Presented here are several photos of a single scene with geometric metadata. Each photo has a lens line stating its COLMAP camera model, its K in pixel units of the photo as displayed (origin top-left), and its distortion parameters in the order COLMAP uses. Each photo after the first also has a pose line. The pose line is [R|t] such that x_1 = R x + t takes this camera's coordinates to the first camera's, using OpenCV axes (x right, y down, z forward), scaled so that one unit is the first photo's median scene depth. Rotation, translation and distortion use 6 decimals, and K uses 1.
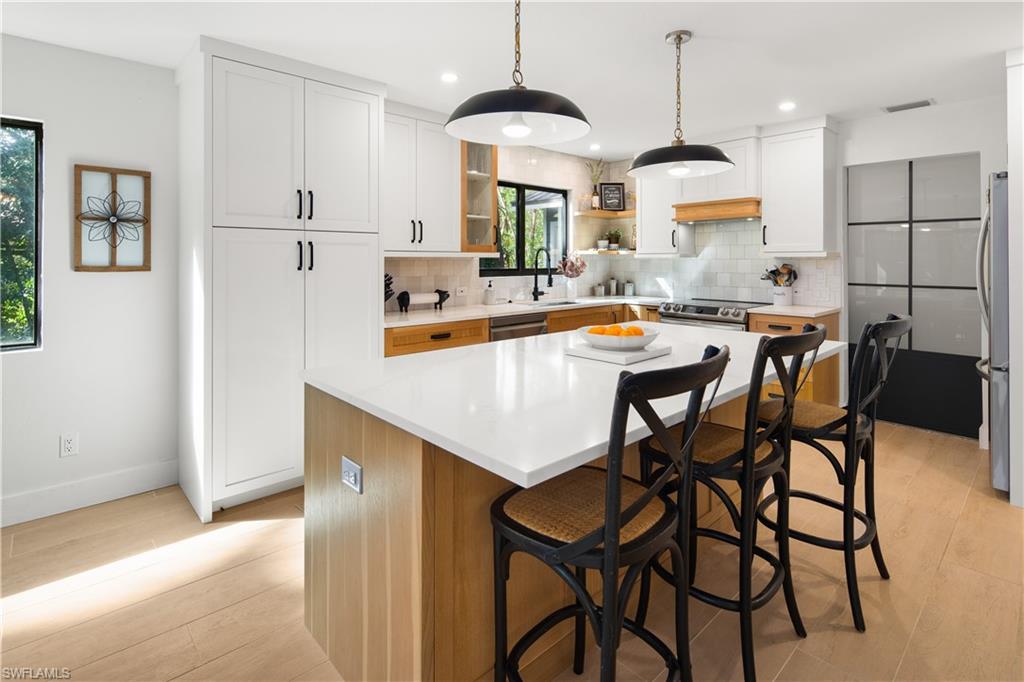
lens RADIAL K [[502.0, 0, 507.8], [0, 502.0, 269.0], [0, 0, 1]] dist [0.000240, -0.000136]
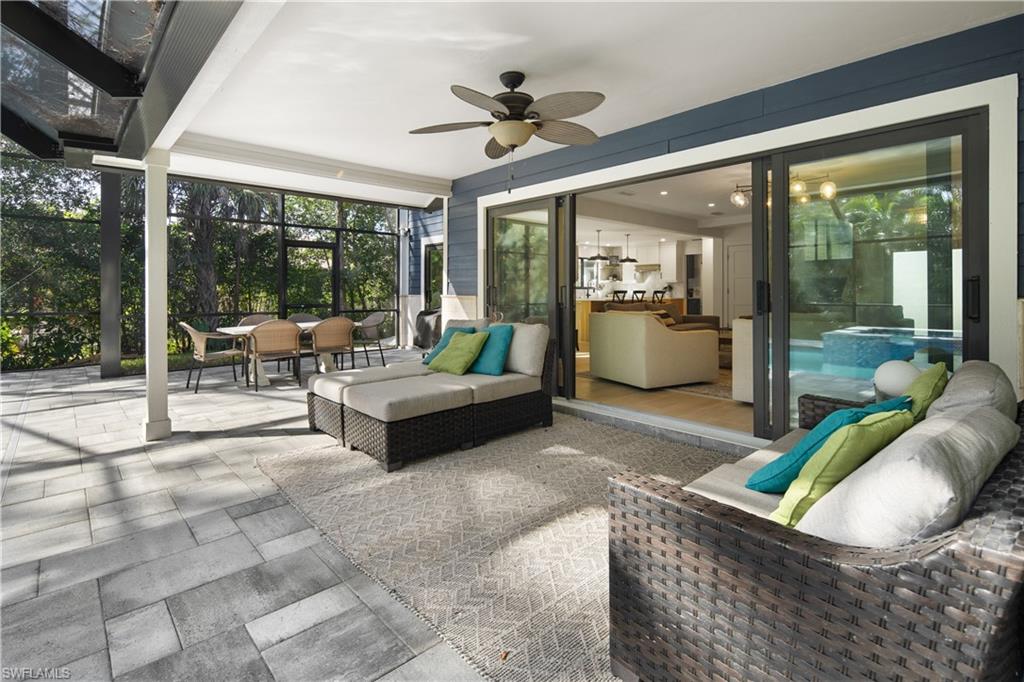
lens RADIAL K [[497.2, 0, 501.8], [0, 497.2, 298.0], [0, 0, 1]] dist [0.004095, 0.000260]
pose [[0.999918, 0.001086, -0.012724, -0.455328], [-0.001209, 0.999952, -0.009696, 0.104074], [0.012713, 0.009711, 0.999872, -2.113454]]
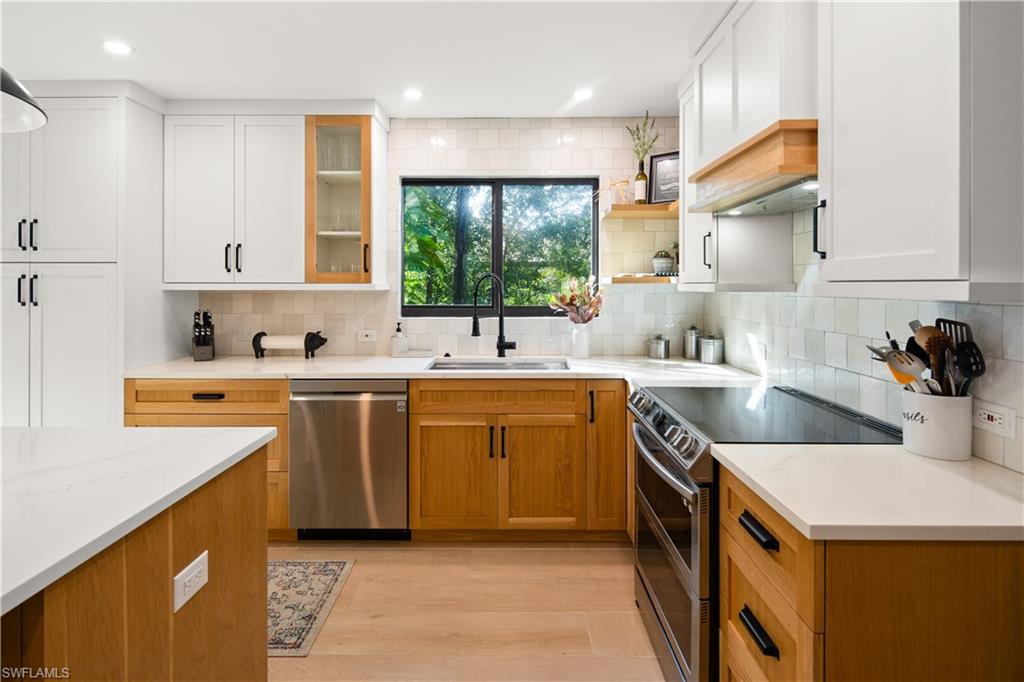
lens RADIAL K [[507.6, 0, 511.0], [0, 507.6, 288.4], [0, 0, 1]] dist [0.001323, 0.000183]
pose [[0.732304, 0.006554, -0.680947, 0.559997], [-0.012467, 0.999915, -0.003783, -0.023950], [0.680864, 0.011259, 0.732323, 0.588432]]
